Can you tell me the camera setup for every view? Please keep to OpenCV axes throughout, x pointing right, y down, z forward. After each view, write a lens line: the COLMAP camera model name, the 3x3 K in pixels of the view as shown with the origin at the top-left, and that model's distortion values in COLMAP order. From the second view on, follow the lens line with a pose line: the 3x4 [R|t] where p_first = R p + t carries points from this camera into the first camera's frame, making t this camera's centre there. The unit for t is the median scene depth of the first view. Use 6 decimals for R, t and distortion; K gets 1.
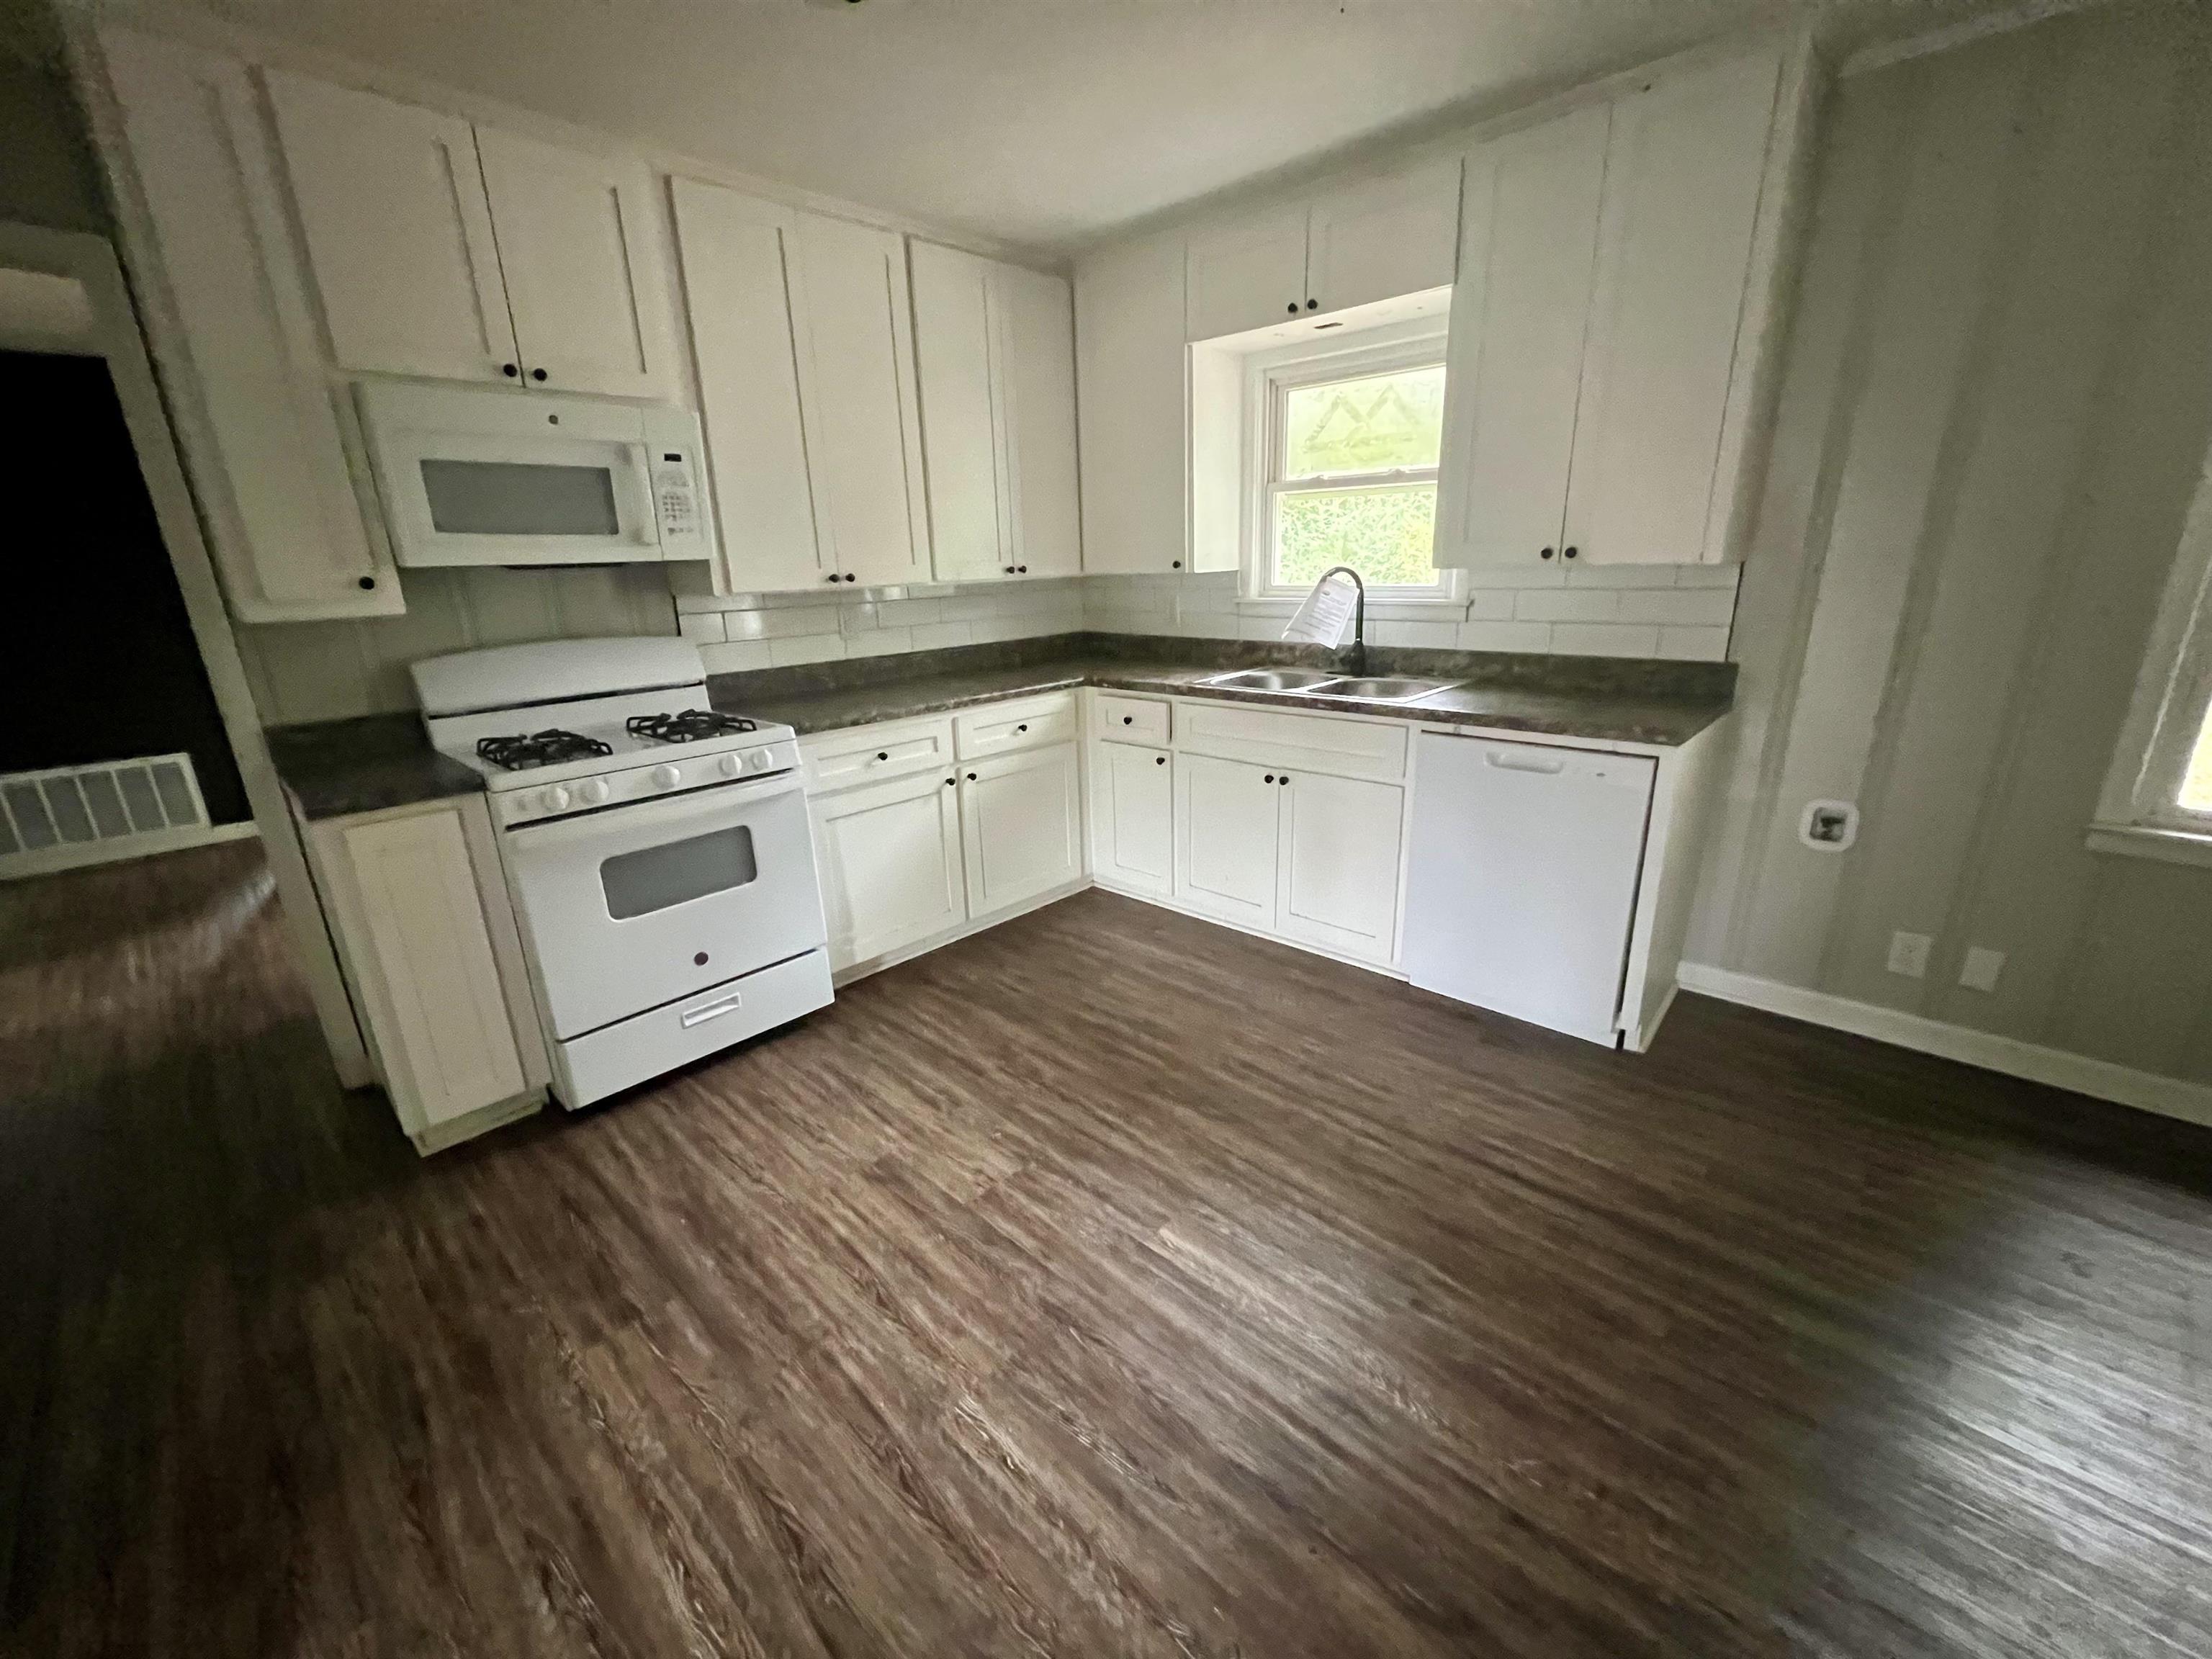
lens RADIAL K [[883.6, 0, 1103.1], [0, 883.6, 829.3], [0, 0, 1]] dist [-0.000081, -0.000027]
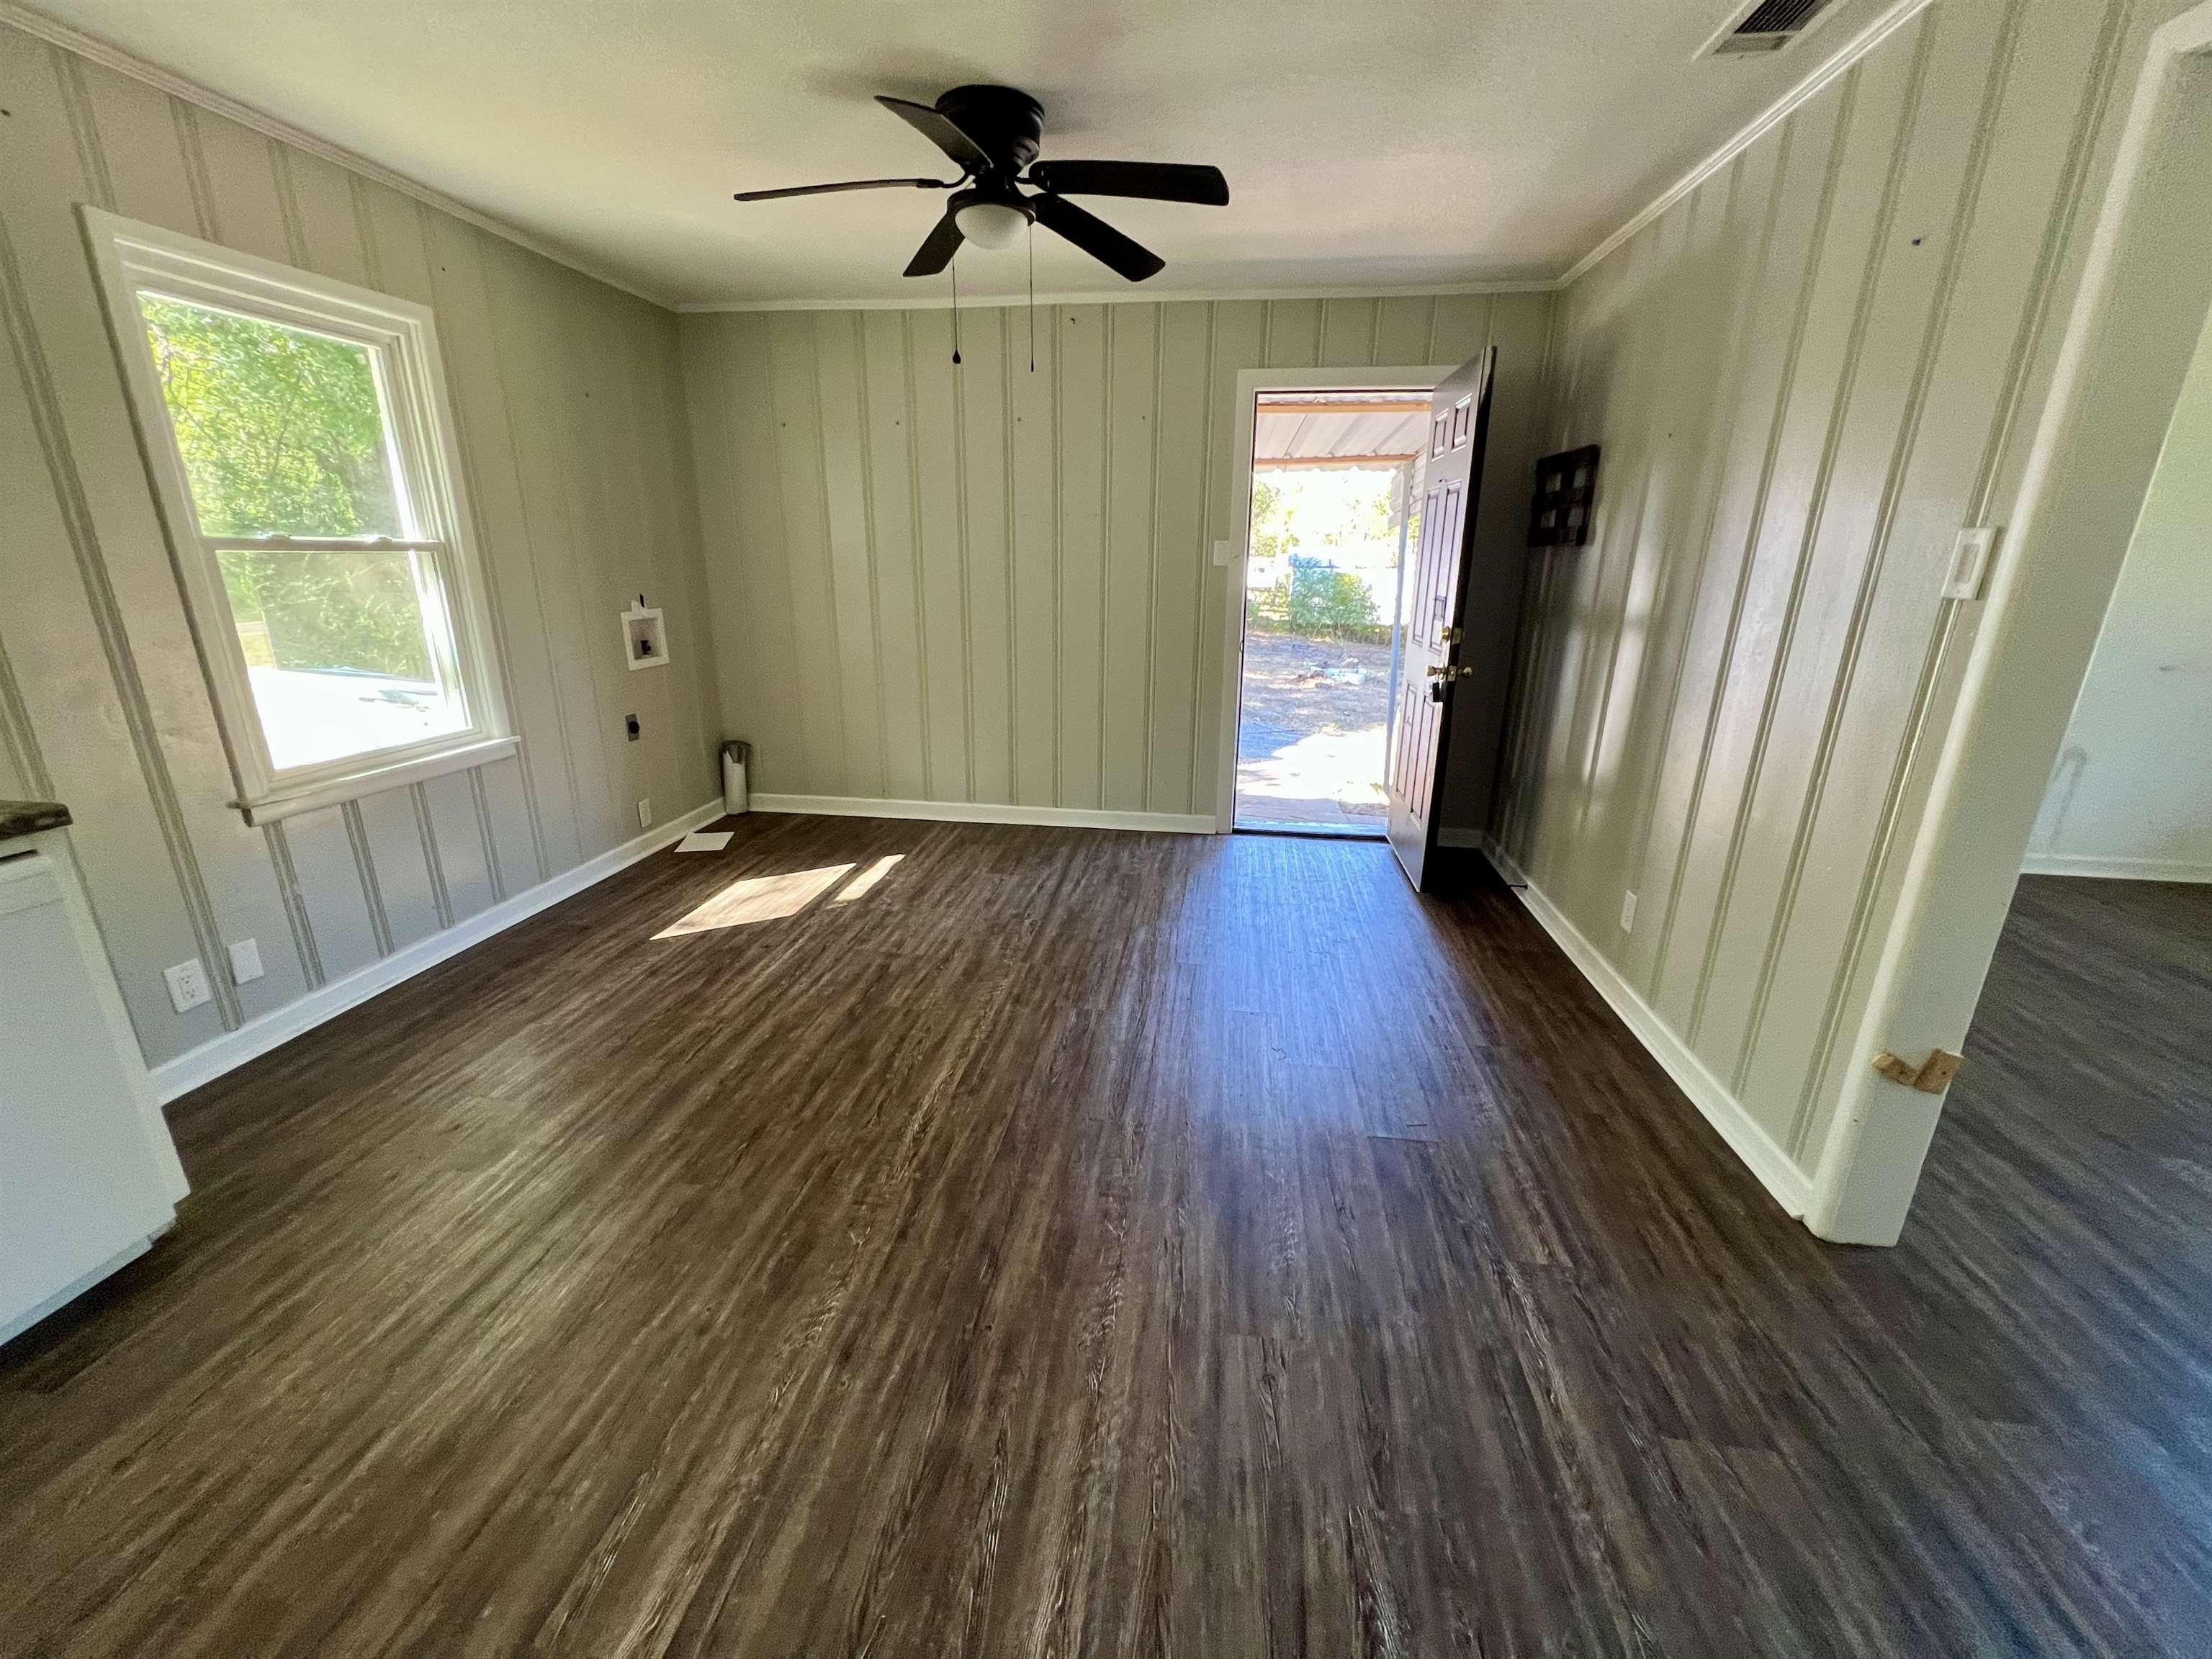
lens RADIAL K [[883.6, 0, 1100.7], [0, 883.6, 825.7], [0, 0, 1]] dist [-0.000081, -0.000027]
pose [[-0.578035, -0.216487, 0.786771, -0.649949], [0.248944, 0.871419, 0.422676, -0.293601], [-0.777111, 0.440184, -0.449817, 1.041017]]
